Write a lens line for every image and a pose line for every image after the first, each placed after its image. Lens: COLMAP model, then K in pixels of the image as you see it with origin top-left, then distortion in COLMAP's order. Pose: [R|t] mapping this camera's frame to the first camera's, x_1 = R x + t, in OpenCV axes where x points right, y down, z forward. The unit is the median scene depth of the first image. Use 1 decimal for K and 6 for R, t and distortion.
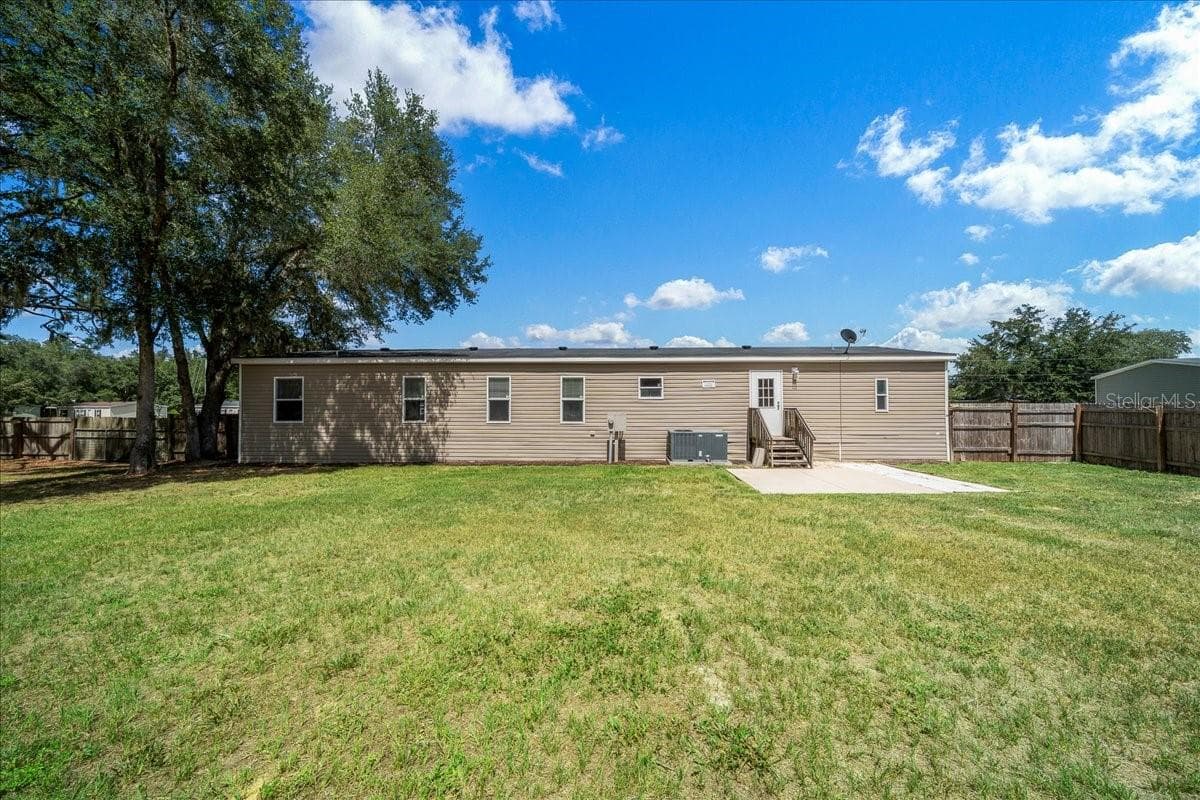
lens RADIAL K [[413.6, 0, 600.0], [0, 413.6, 400.0], [0, 0, 1]] dist [-0.006345, -0.000151]
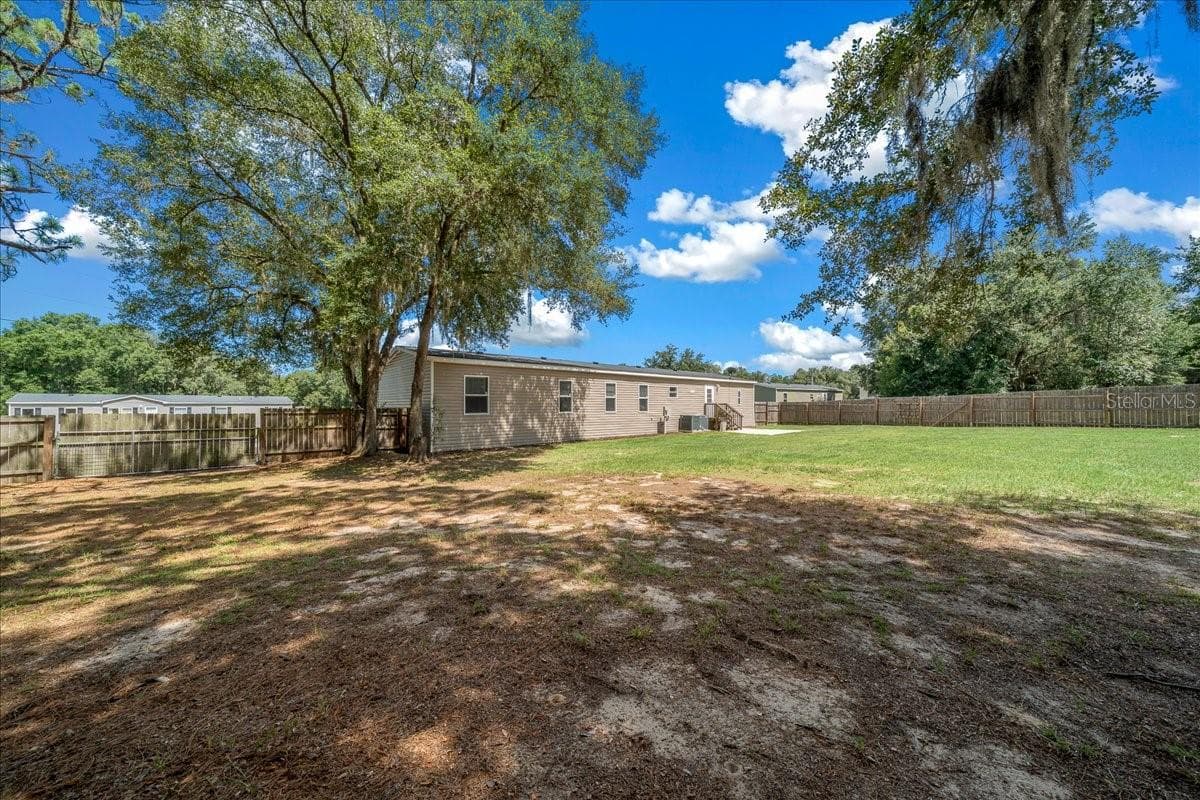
lens RADIAL K [[413.6, 0, 600.0], [0, 413.6, 400.0], [0, 0, 1]] dist [-0.006345, -0.000151]
pose [[0.725513, 0.008429, 0.688157, -1.352691], [-0.010172, 0.999947, -0.001524, 0.010872], [-0.688133, -0.005894, 0.725560, -0.098871]]
